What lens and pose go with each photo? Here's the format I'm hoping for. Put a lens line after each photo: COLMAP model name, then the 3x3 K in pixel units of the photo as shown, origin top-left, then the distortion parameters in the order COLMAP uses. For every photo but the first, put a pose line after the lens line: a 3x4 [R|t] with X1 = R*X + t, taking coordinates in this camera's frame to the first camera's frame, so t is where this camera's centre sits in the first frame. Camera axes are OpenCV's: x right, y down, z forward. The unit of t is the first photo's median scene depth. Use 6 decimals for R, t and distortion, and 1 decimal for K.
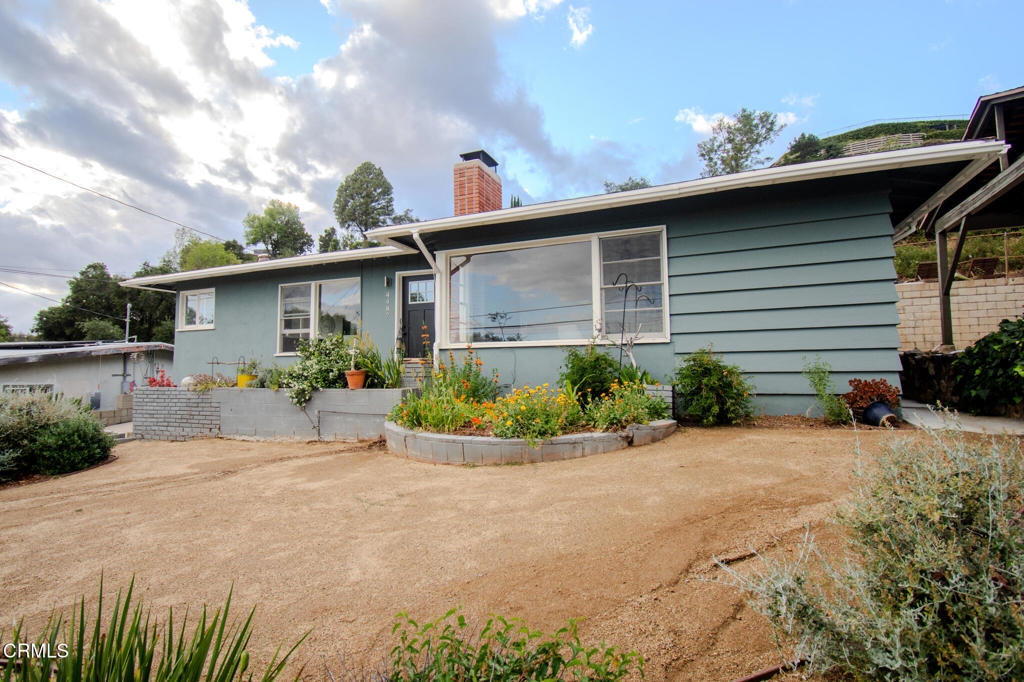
lens RADIAL K [[439.7, 0, 512.0], [0, 439.7, 341.0], [0, 0, 1]] dist [0.012177, -0.022590]
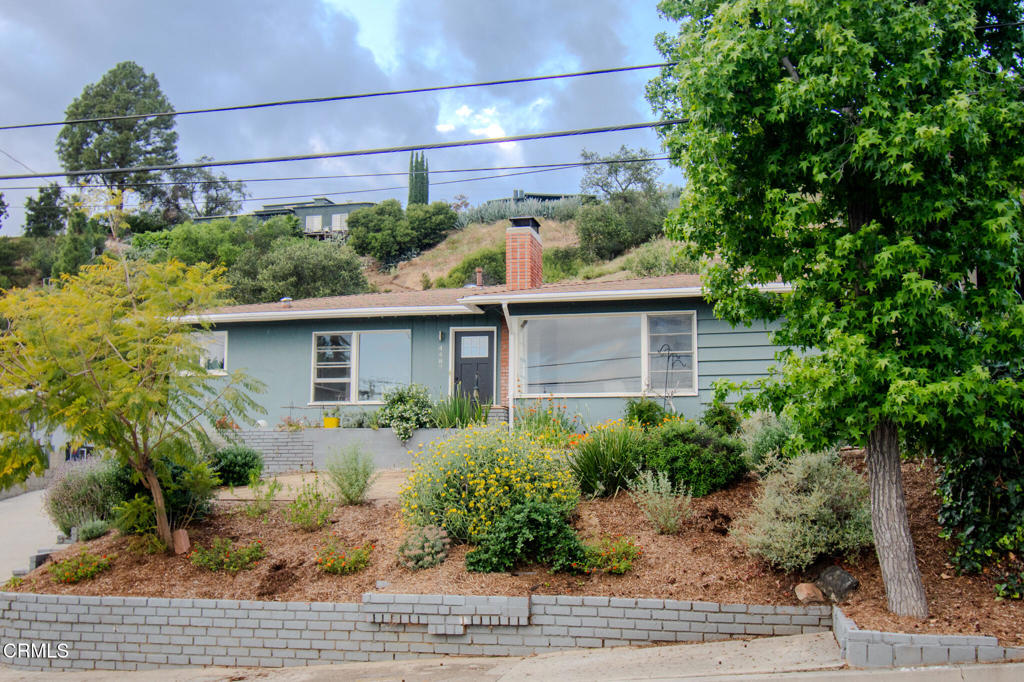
lens RADIAL K [[1086.5, 0, 512.0], [0, 1086.5, 341.0], [0, 0, 1]] dist [-0.127644, 0.004335]
pose [[0.981281, 0.037785, 0.188839, -0.605968], [-0.021847, 0.996074, -0.085784, 0.096277], [-0.191339, 0.080053, 0.978254, -1.563569]]
